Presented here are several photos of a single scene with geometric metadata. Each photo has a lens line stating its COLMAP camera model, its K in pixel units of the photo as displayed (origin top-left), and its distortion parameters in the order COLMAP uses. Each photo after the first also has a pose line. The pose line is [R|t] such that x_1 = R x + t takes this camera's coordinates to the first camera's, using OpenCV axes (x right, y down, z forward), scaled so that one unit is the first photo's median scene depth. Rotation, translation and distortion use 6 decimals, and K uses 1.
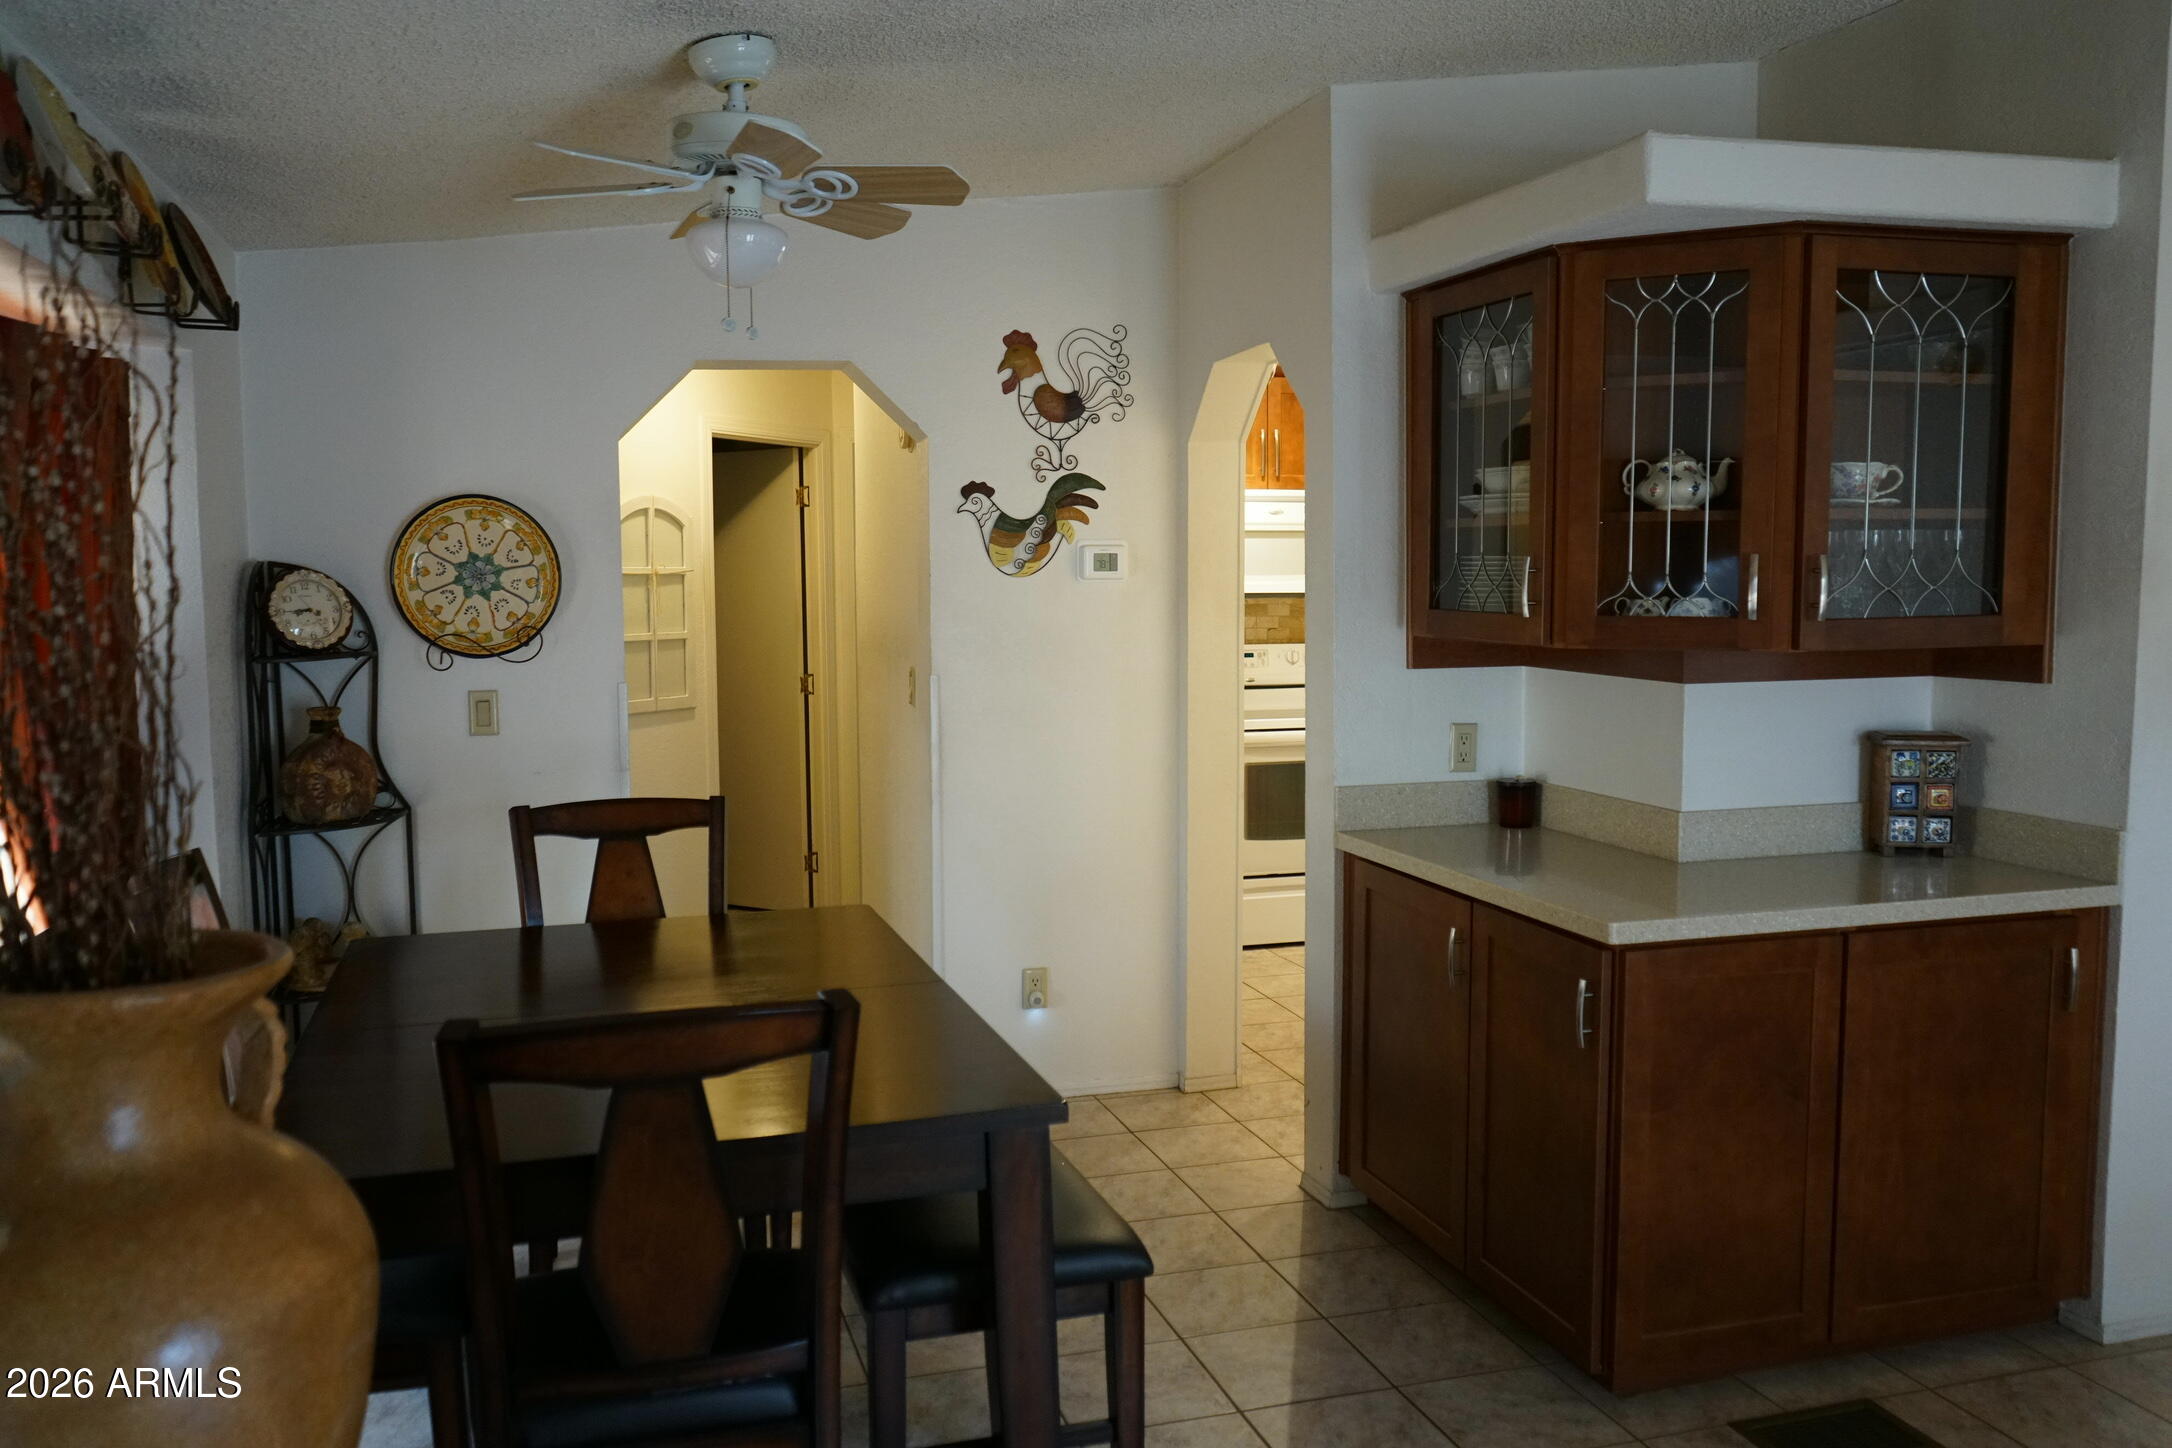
lens RADIAL K [[1710.9, 0, 1086.0], [0, 1710.9, 724.0], [0, 0, 1]] dist [-0.015455, 0.015113]
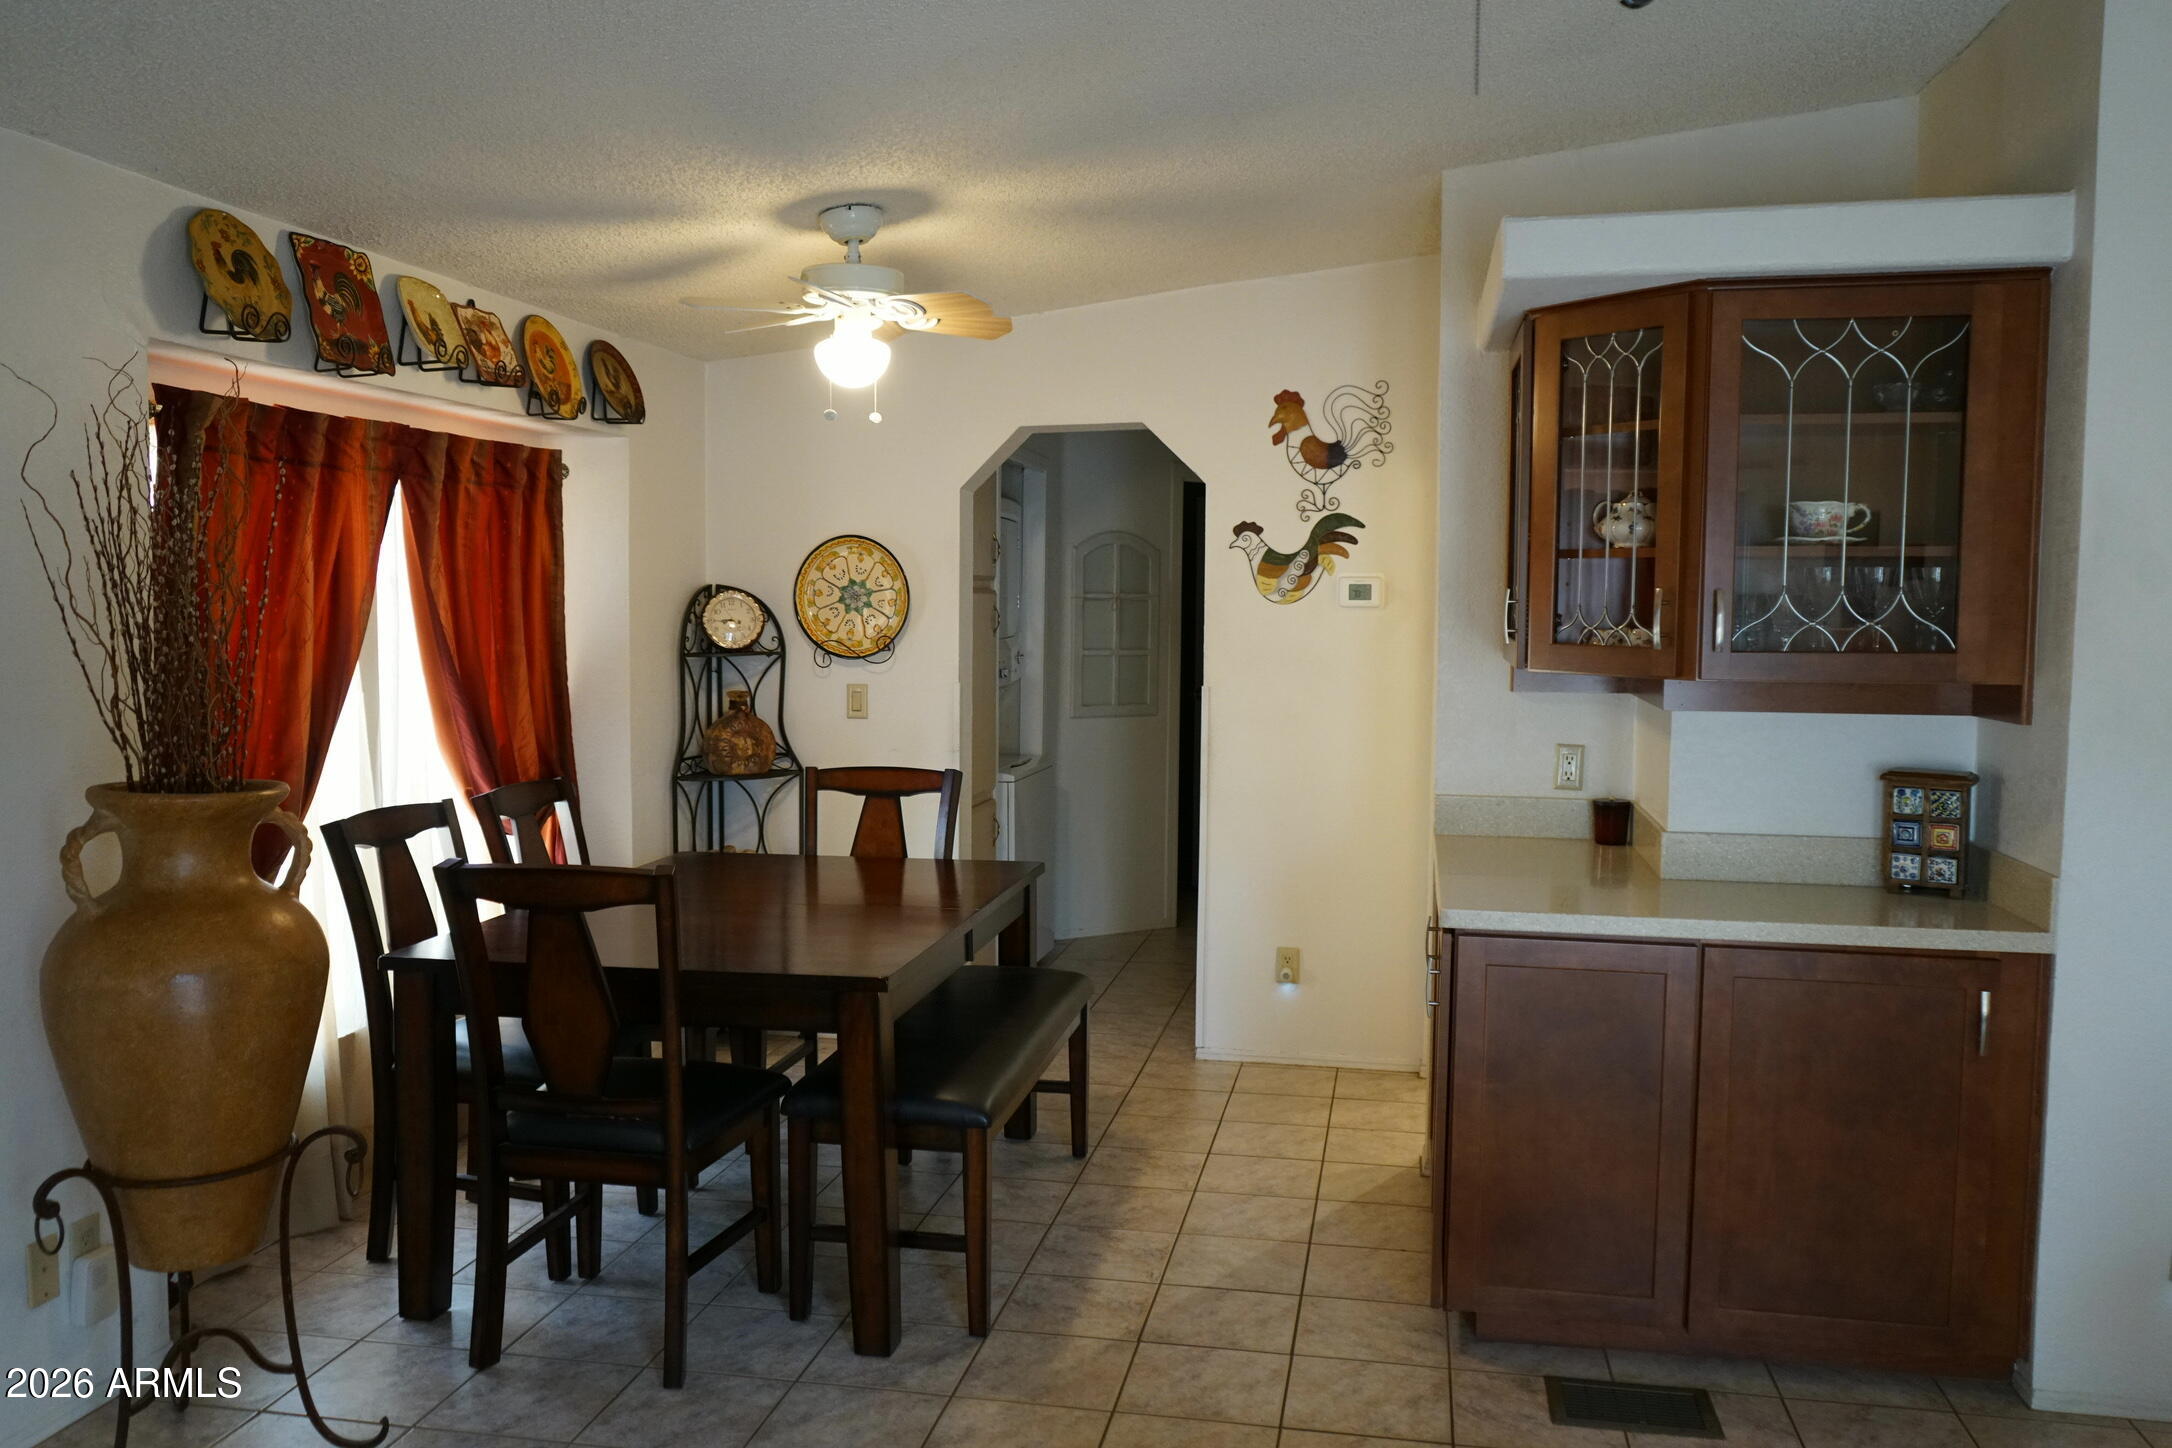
lens RADIAL K [[1710.9, 0, 1086.0], [0, 1710.9, 724.0], [0, 0, 1]] dist [-0.015455, 0.015113]
pose [[0.889122, 0.046158, -0.455337, 0.410614], [-0.053824, 0.998543, -0.003877, 0.006647], [0.454495, 0.027955, 0.890311, -0.088372]]
